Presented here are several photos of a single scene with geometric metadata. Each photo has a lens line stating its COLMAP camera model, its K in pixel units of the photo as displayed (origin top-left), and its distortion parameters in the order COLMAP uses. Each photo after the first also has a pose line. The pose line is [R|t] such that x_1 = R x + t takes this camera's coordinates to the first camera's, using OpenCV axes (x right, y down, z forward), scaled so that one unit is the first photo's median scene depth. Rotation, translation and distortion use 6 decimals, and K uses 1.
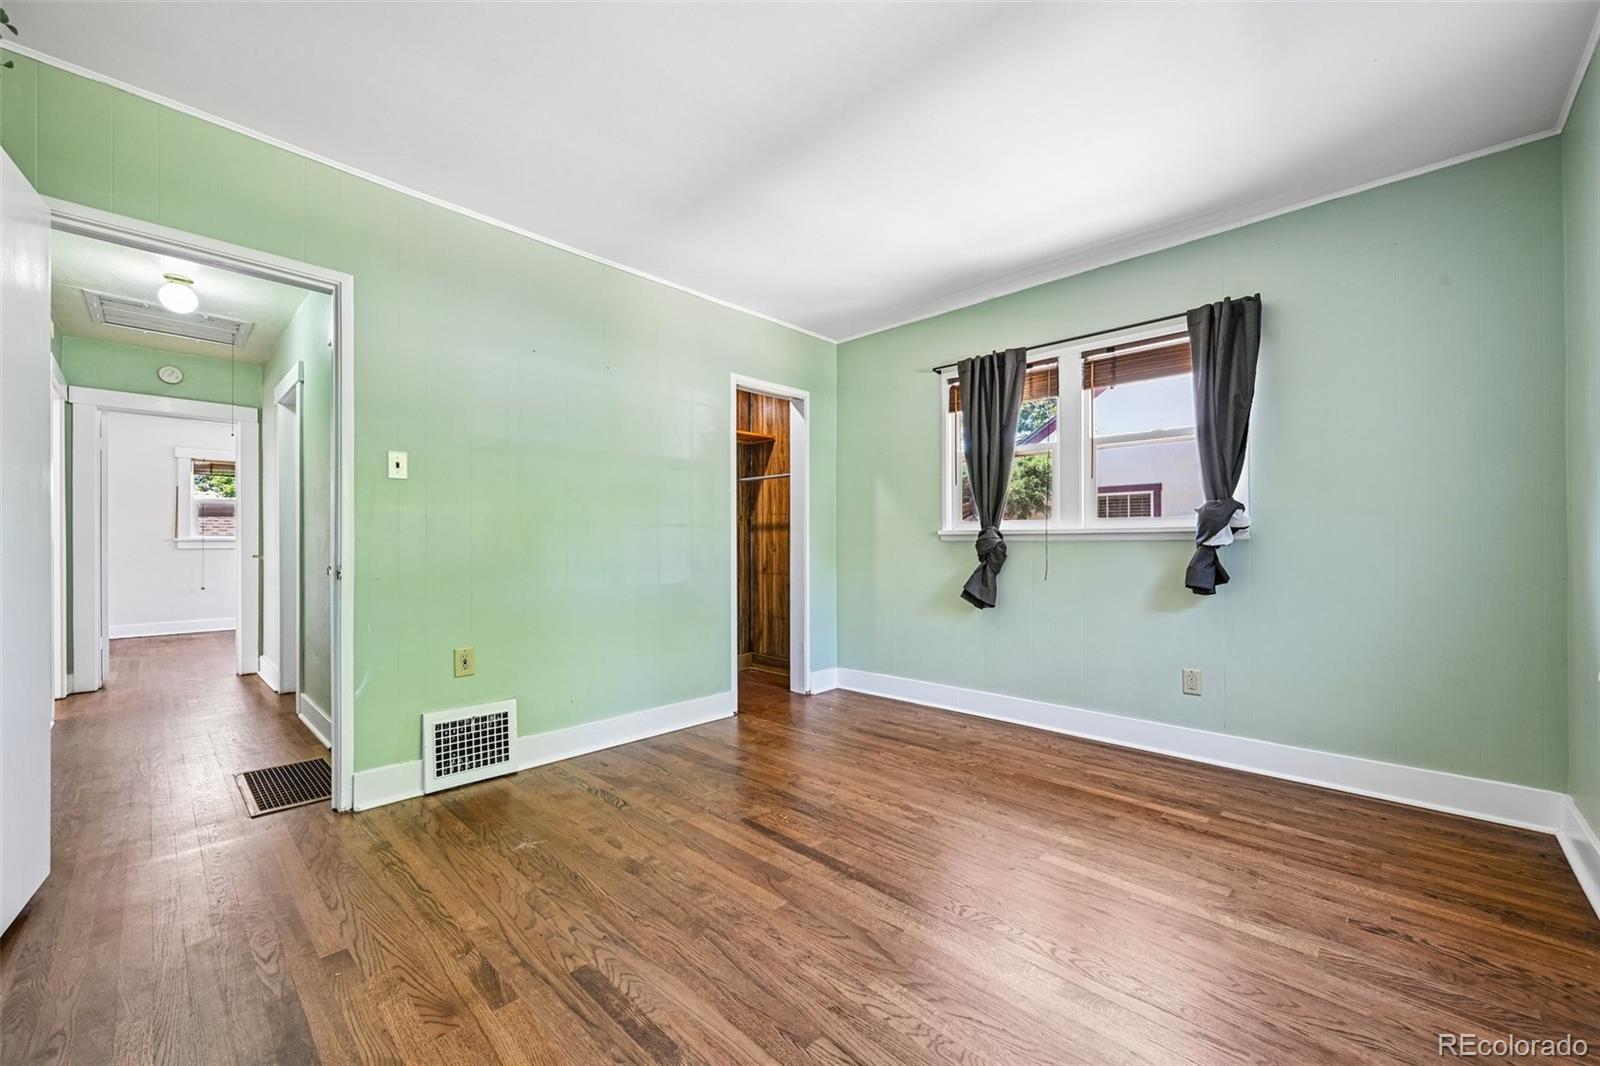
lens RADIAL K [[630.8, 0, 807.1], [0, 630.8, 541.6], [0, 0, 1]] dist [-0.003303, 0.000664]
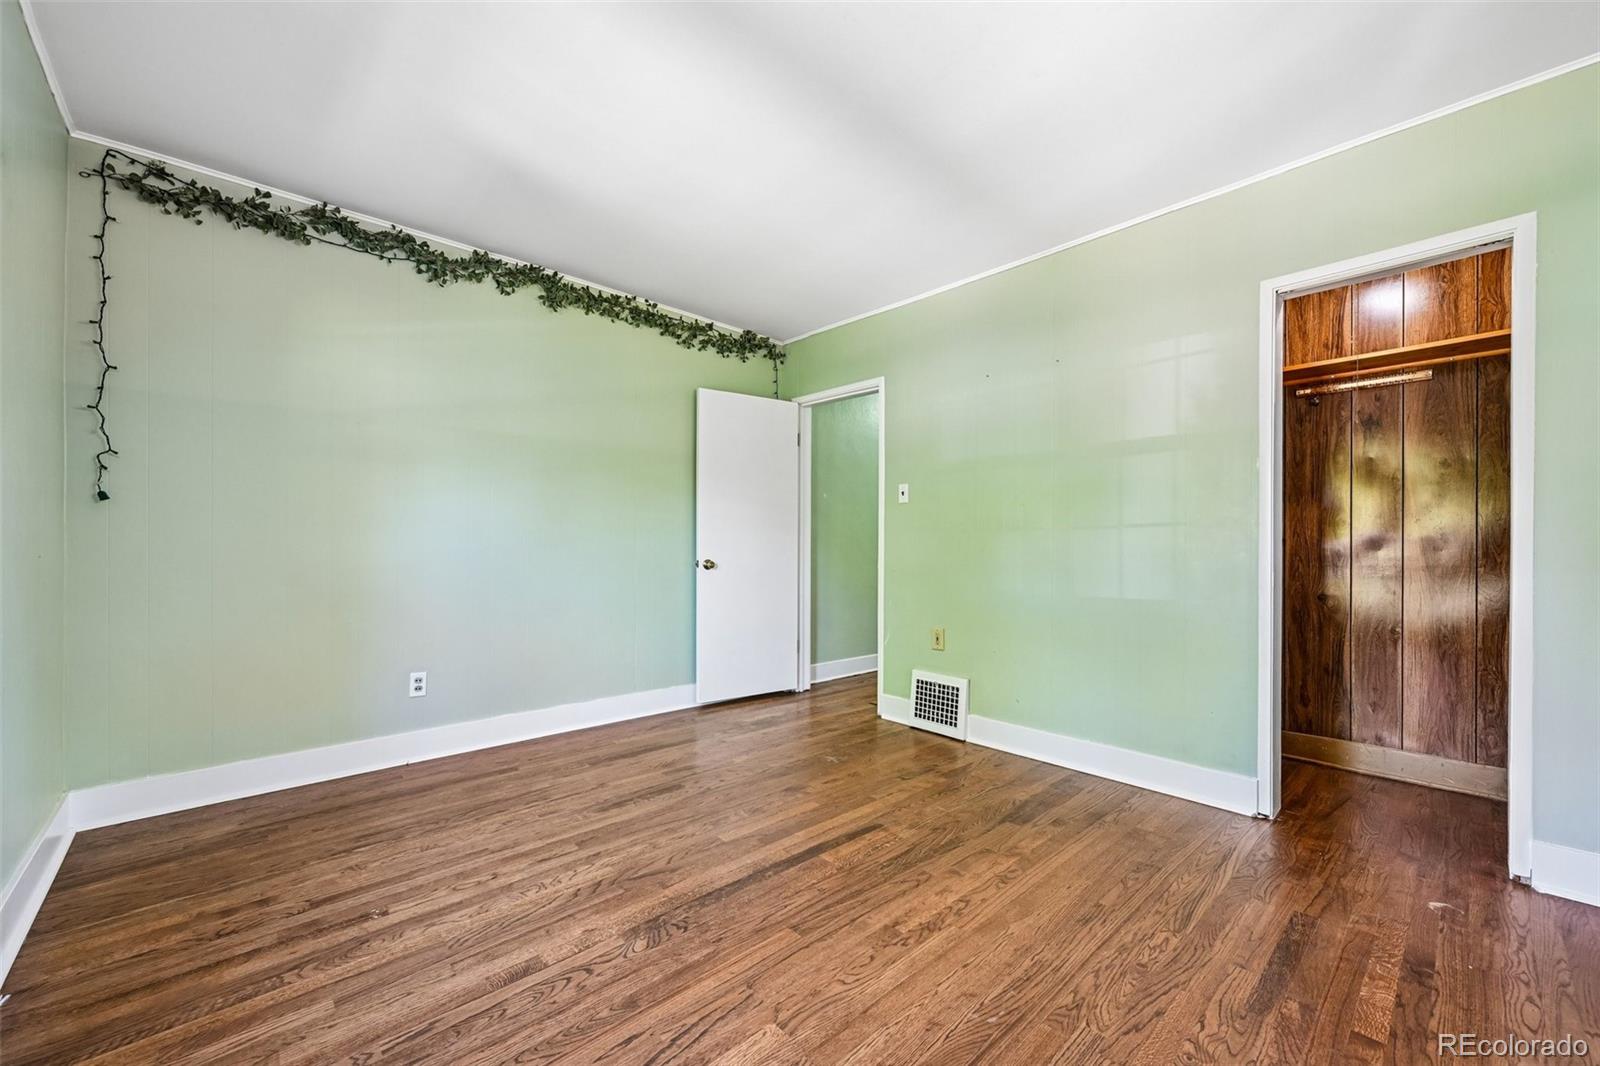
lens RADIAL K [[630.8, 0, 794.9], [0, 630.8, 545.3], [0, 0, 1]] dist [-0.003303, 0.000664]
pose [[-0.077231, -0.002388, -0.997010, 0.743673], [-0.000191, 0.999997, -0.002381, 0.001982], [0.997013, 0.000007, -0.077231, 0.778429]]
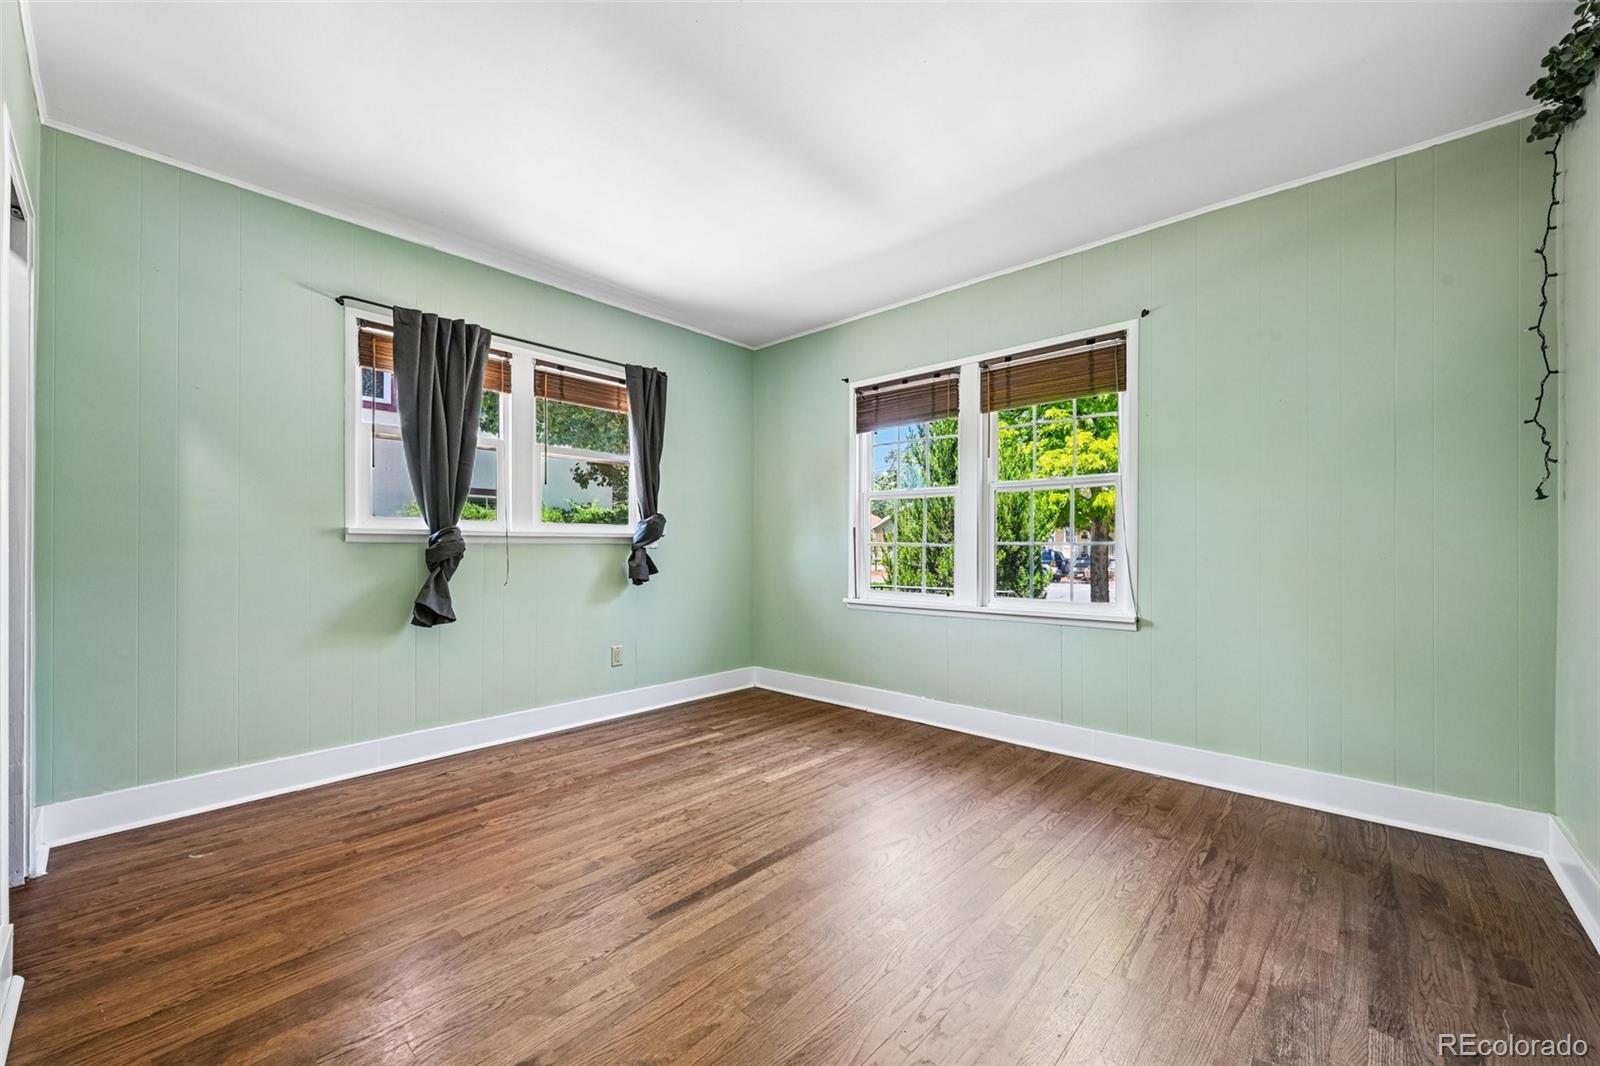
lens RADIAL K [[630.8, 0, 808.2], [0, 630.8, 540.7], [0, 0, 1]] dist [-0.003303, 0.000664]
pose [[-0.031130, 0.008769, 0.999477, -0.704012], [-0.003467, 0.999955, -0.008881, 0.002155], [-0.999509, -0.003742, -0.031099, 0.694757]]
